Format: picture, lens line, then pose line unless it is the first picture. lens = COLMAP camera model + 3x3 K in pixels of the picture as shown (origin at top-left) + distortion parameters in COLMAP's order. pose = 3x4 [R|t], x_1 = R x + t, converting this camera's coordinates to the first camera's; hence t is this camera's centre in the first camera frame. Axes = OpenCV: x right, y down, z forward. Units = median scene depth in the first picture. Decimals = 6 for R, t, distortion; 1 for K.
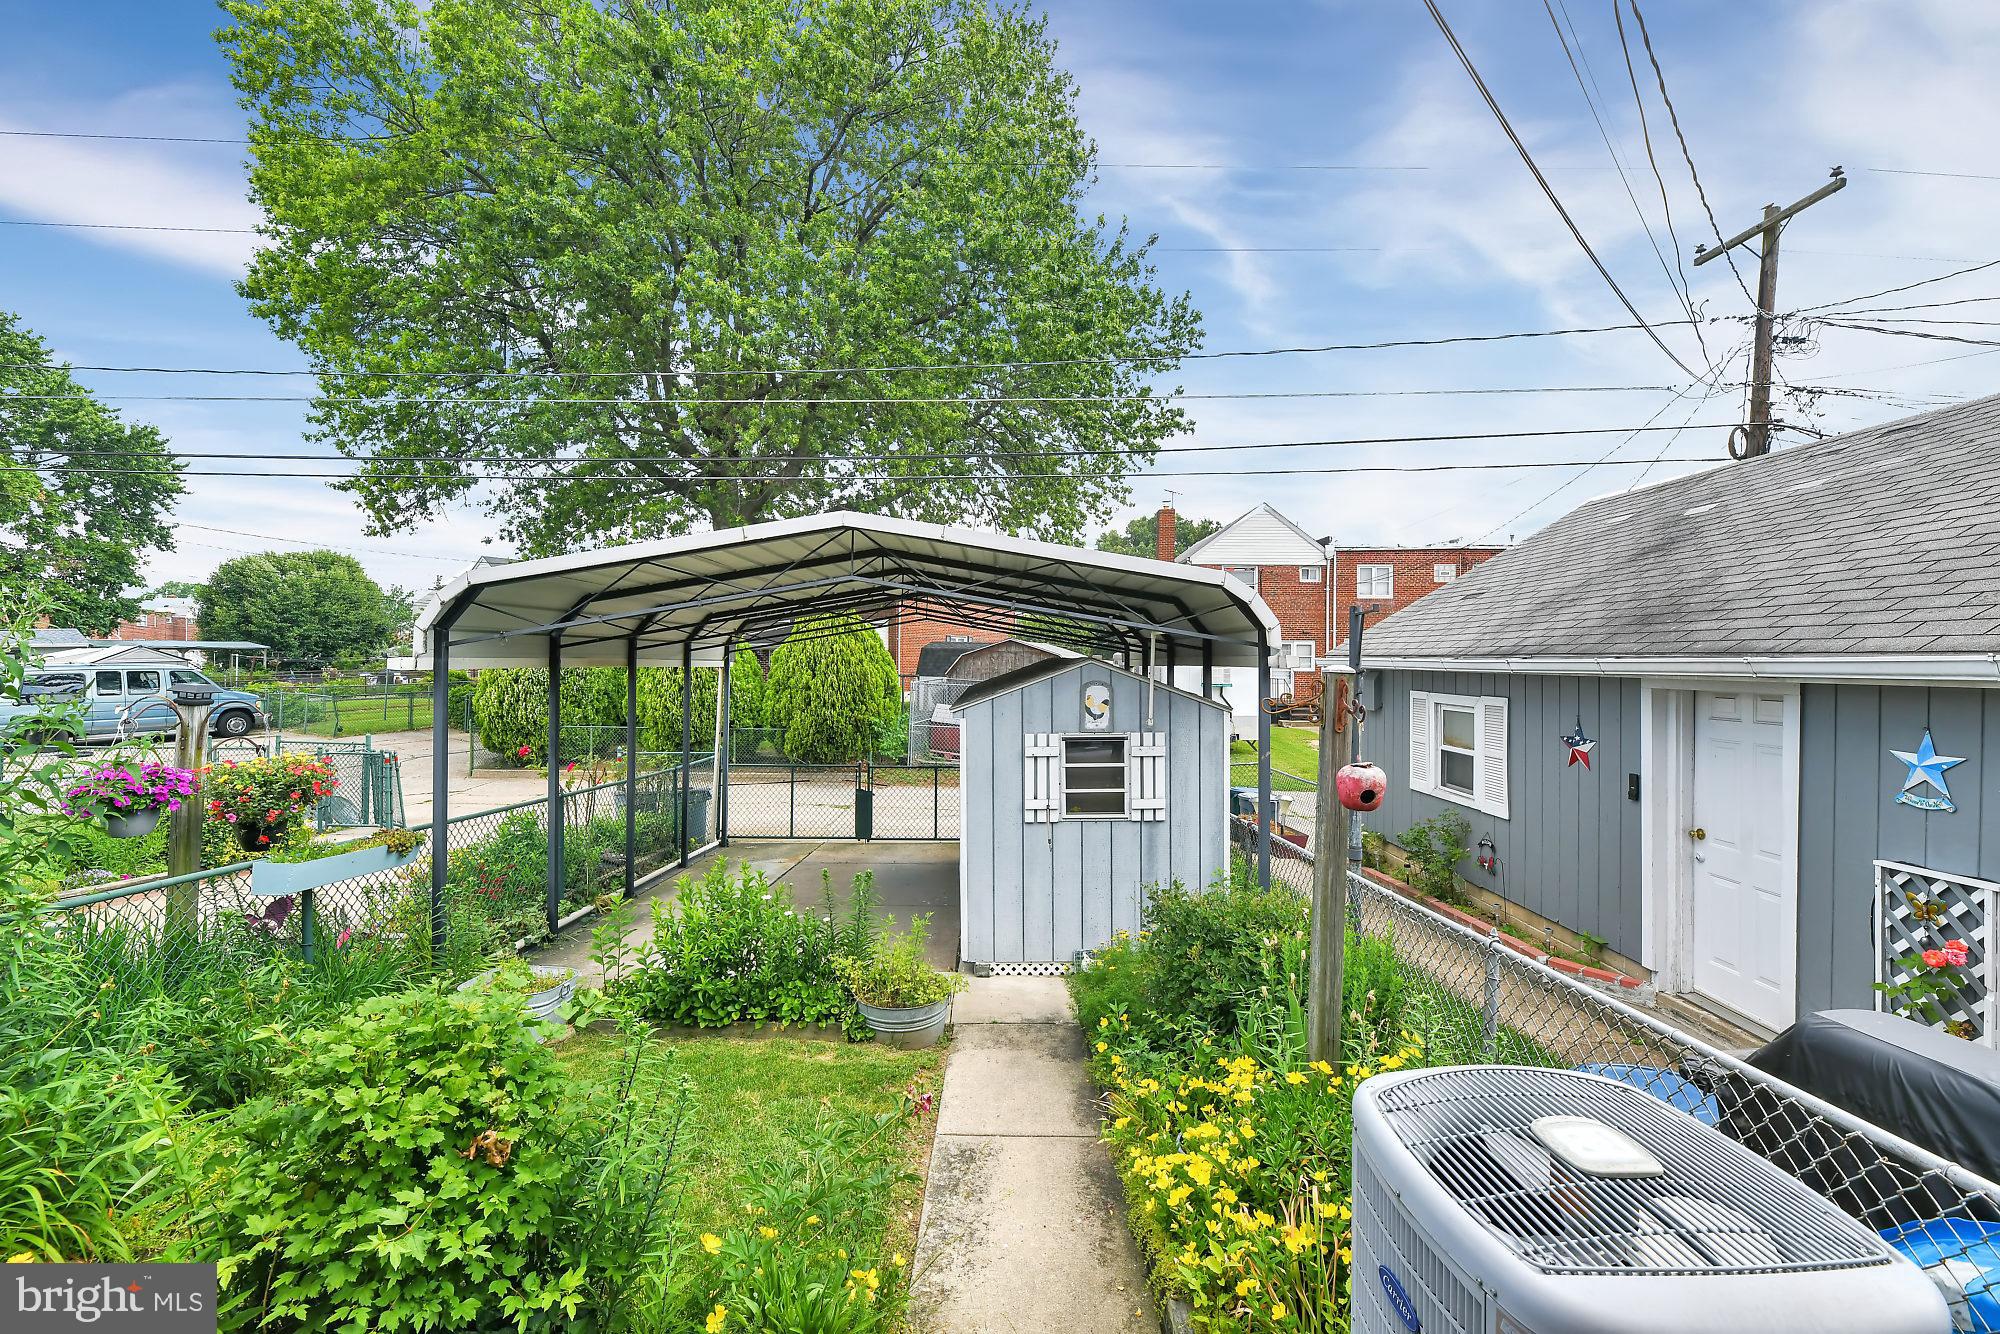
lens RADIAL K [[831.1, 0, 994.9], [0, 831.1, 671.3], [0, 0, 1]] dist [-0.002568, -0.000844]
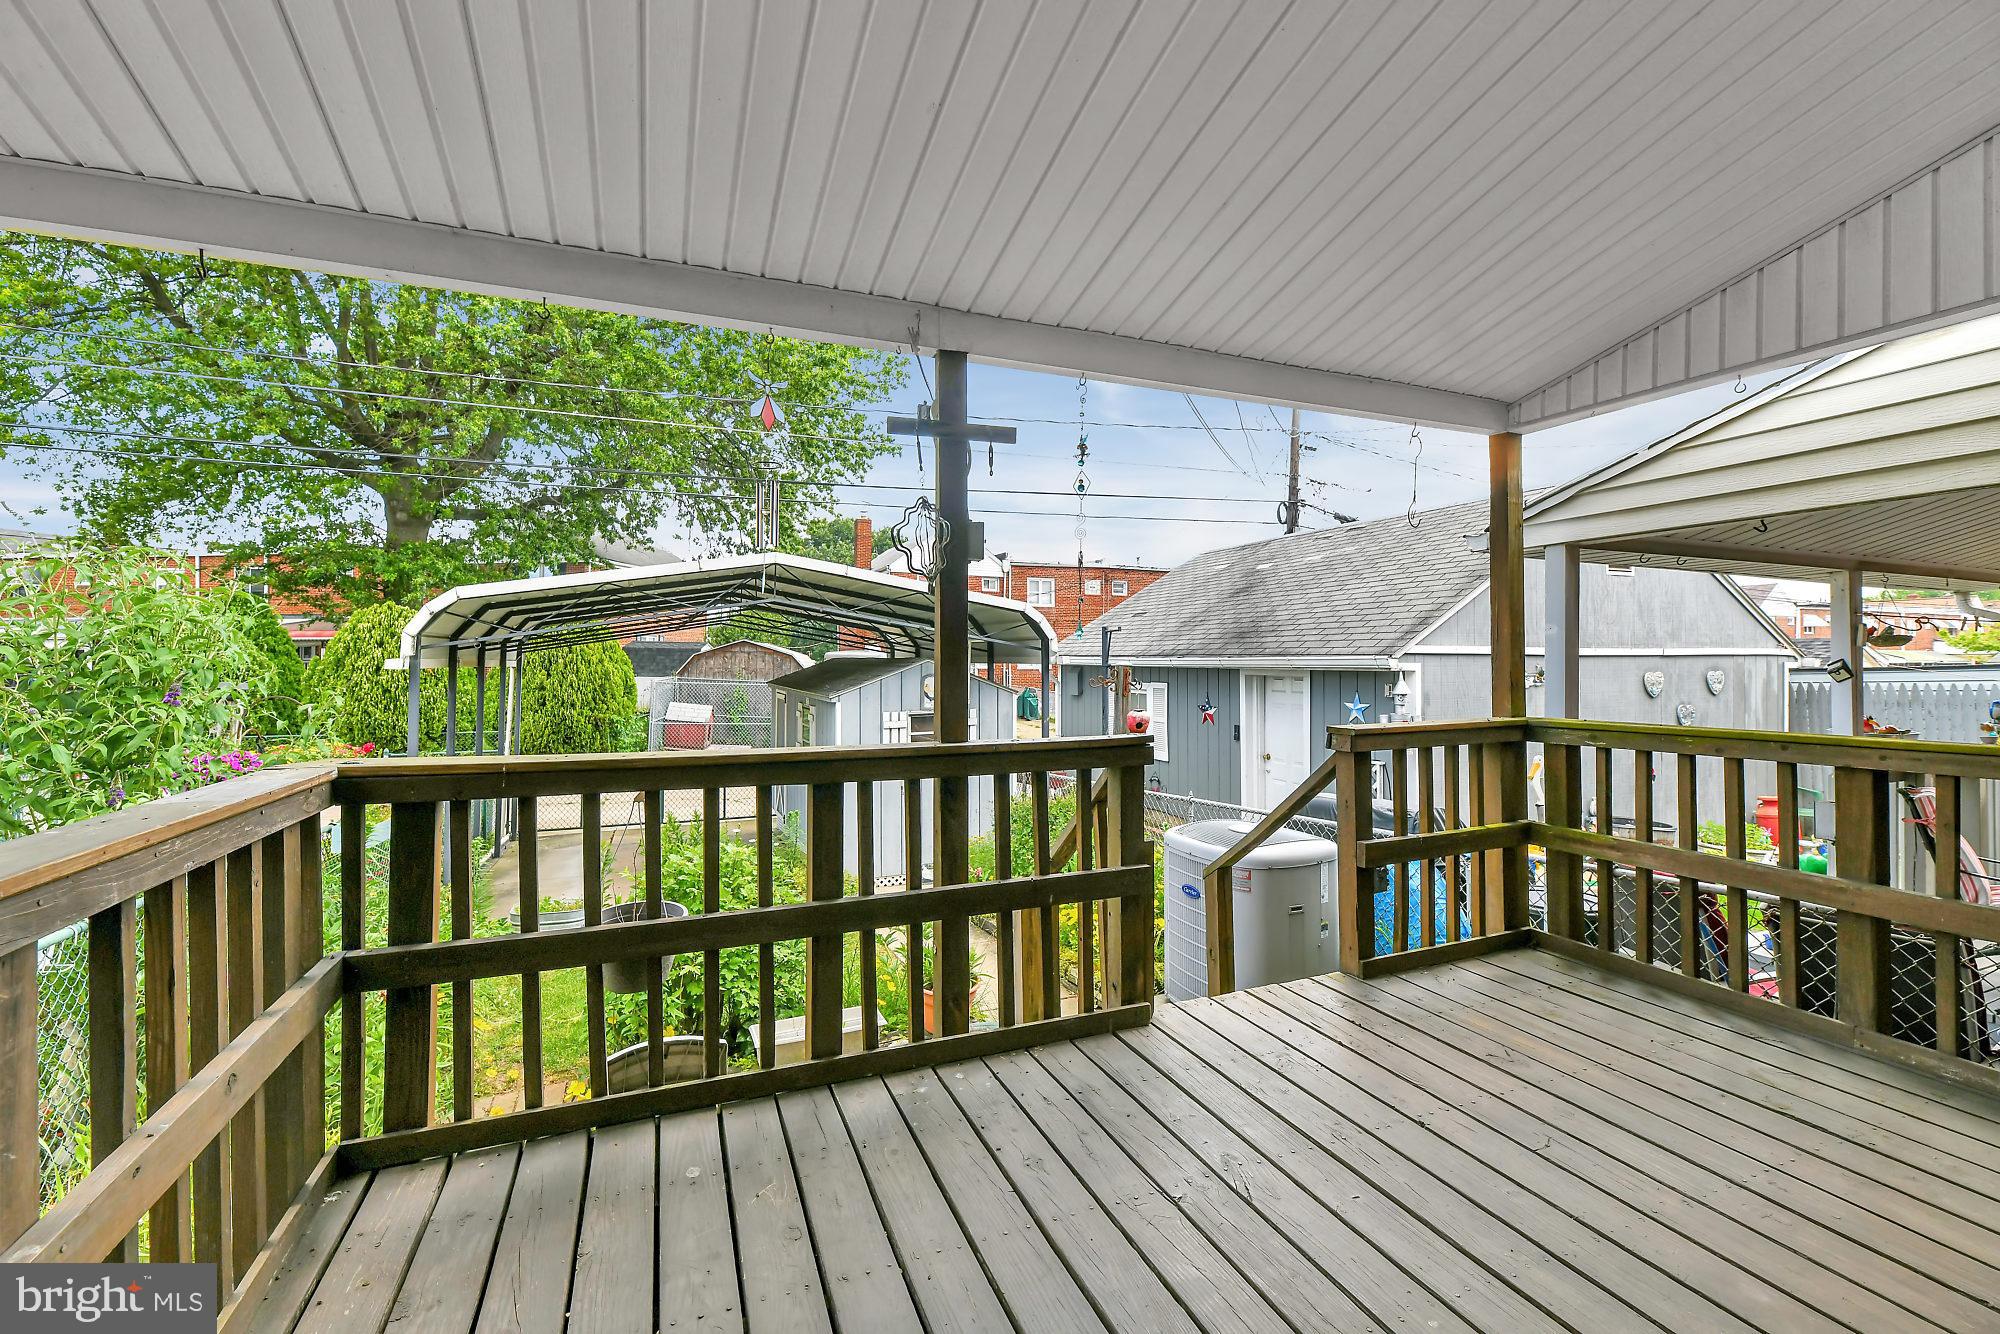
lens RADIAL K [[831.1, 0, 999.1], [0, 831.1, 664.3], [0, 0, 1]] dist [-0.002568, -0.000844]
pose [[0.920346, -0.005377, 0.391068, -0.307484], [0.008107, 0.999953, -0.005328, 0.003468], [-0.391021, 0.008074, 0.920346, -0.339932]]
